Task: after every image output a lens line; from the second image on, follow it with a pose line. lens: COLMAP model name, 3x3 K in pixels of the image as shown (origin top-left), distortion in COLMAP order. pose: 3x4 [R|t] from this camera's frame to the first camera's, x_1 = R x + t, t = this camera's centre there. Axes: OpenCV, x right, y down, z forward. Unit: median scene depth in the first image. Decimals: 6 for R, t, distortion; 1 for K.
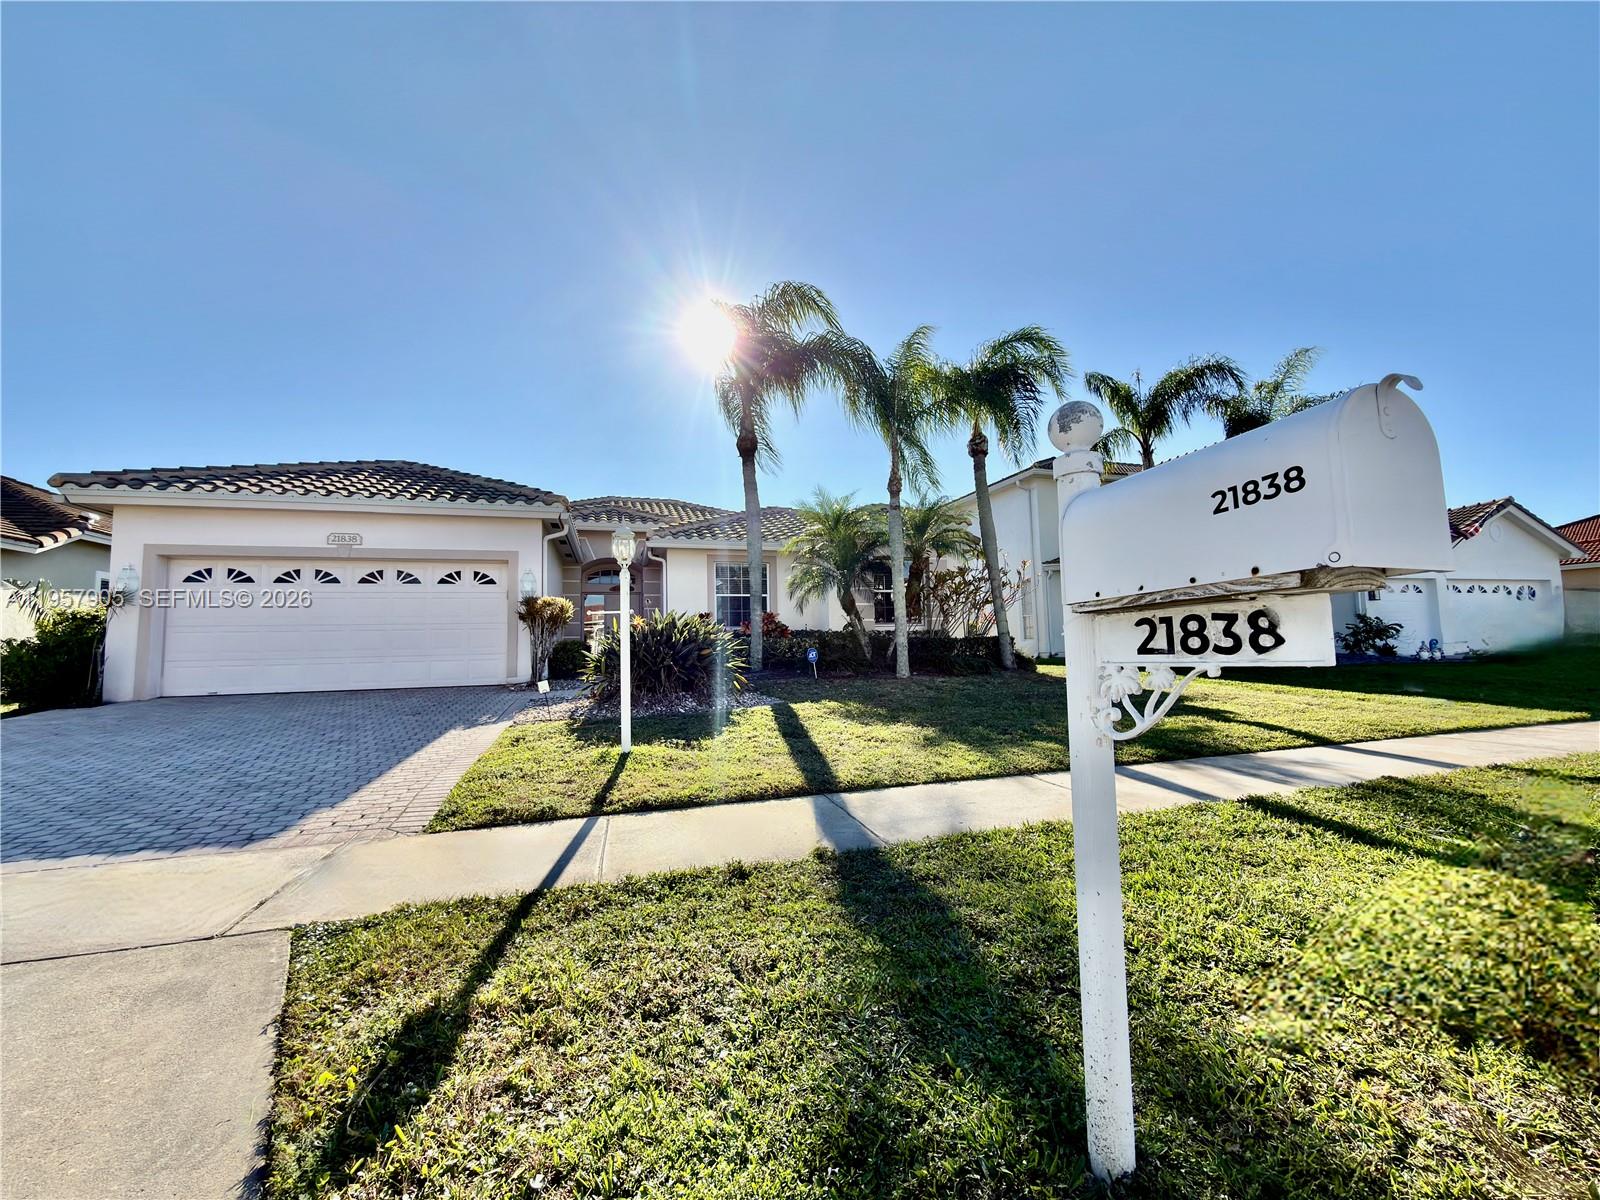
lens RADIAL K [[637.3, 0, 804.2], [0, 637.3, 599.6], [0, 0, 1]] dist [-0.000875, 0.000173]
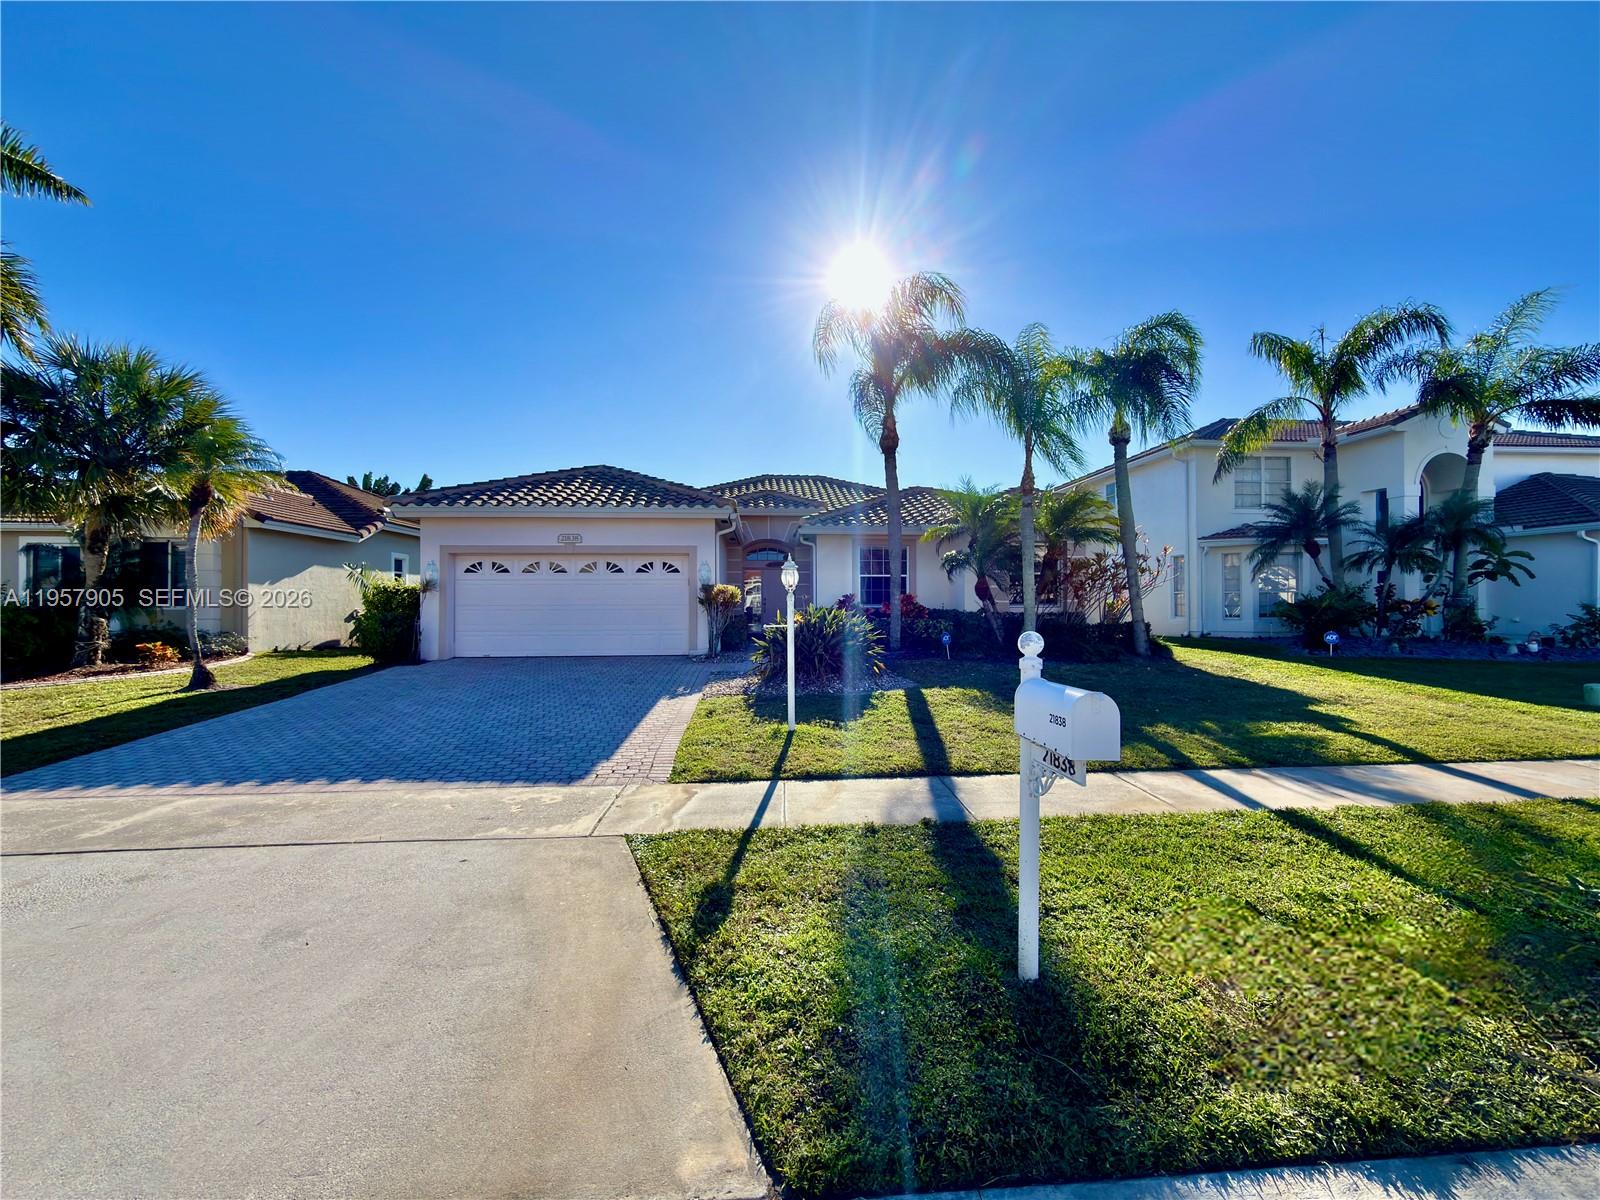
lens RADIAL K [[637.3, 0, 804.2], [0, 637.3, 599.6], [0, 0, 1]] dist [-0.000875, 0.000173]
pose [[0.974700, 0.018040, -0.222788, 0.029821], [-0.001563, 0.997264, 0.073912, -0.099779], [0.223512, -0.071694, 0.972061, -0.206853]]
